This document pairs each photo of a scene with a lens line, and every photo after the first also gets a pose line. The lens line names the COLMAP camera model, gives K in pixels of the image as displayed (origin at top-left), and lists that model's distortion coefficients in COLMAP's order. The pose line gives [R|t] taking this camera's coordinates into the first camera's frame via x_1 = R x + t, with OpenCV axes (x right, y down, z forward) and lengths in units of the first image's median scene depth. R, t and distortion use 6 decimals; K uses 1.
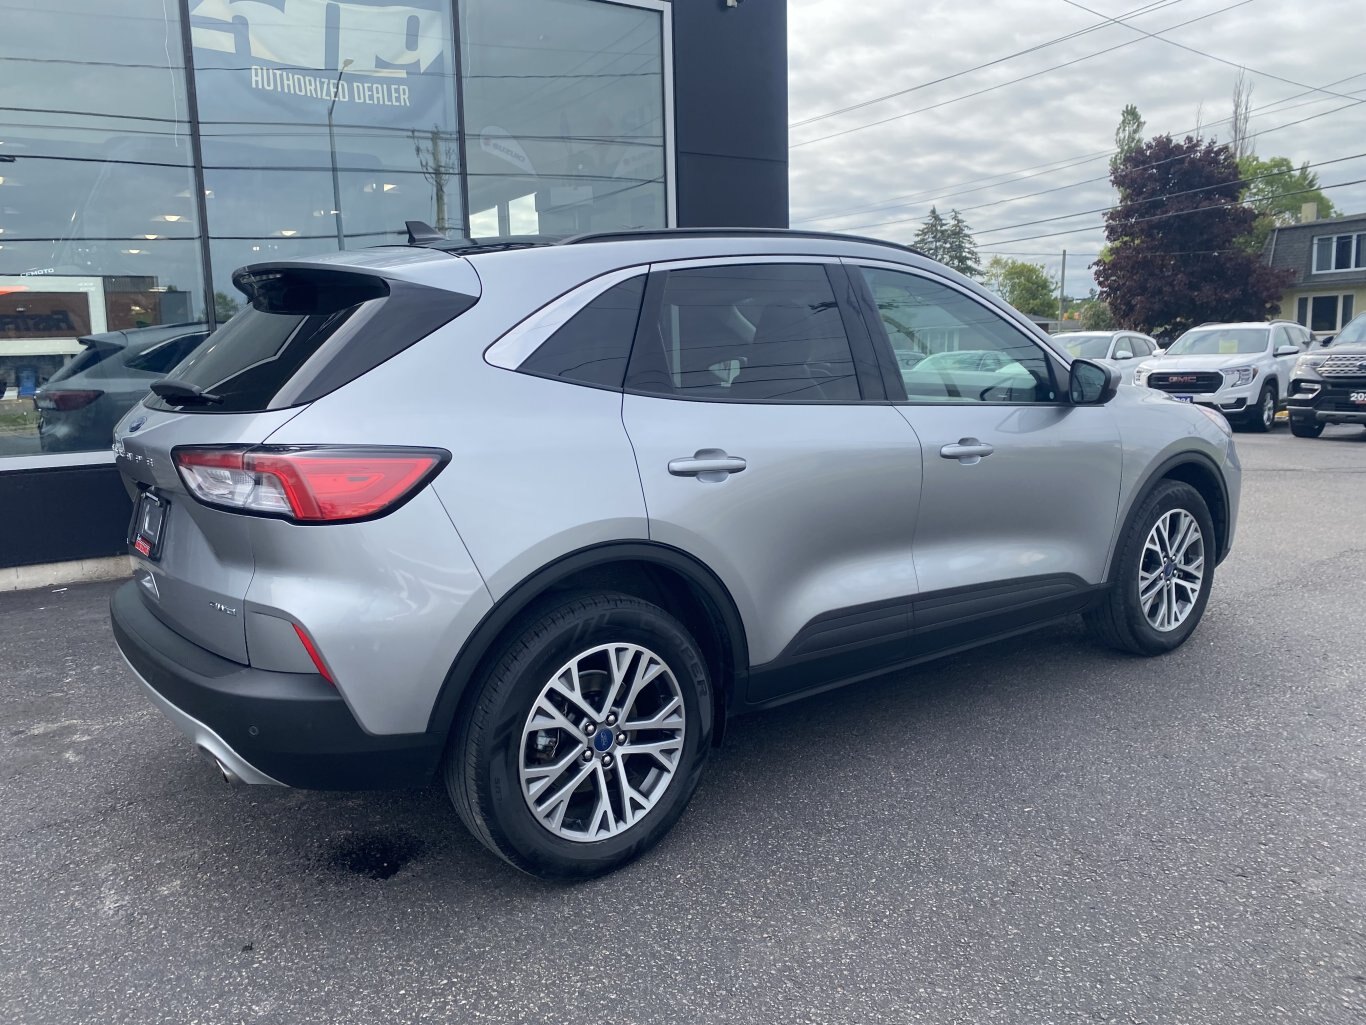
lens RADIAL K [[1018.8, 0, 683.0], [0, 1018.8, 512.5], [0, 0, 1]] dist [0.046835, -0.041550]
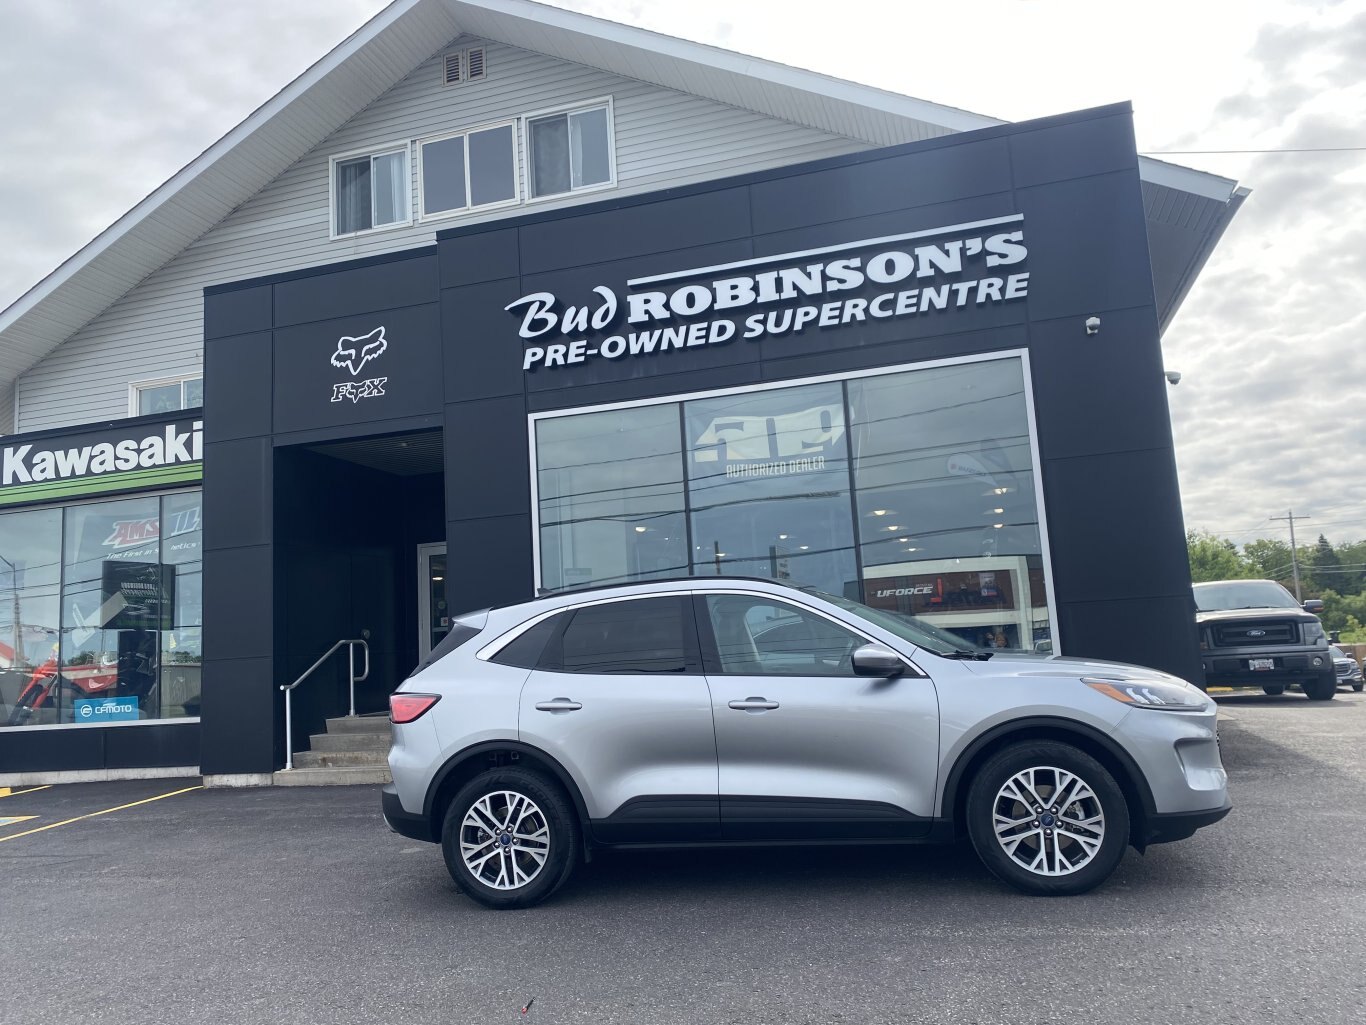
lens RADIAL K [[1108.8, 0, 752.0], [0, 1108.8, 537.3], [0, 0, 1]] dist [0.000197, -0.002261]
pose [[0.649372, -0.089780, -0.755153, 1.977070], [-0.075355, 0.980523, -0.181374, -0.007036], [0.756728, 0.174684, 0.629959, -0.138686]]
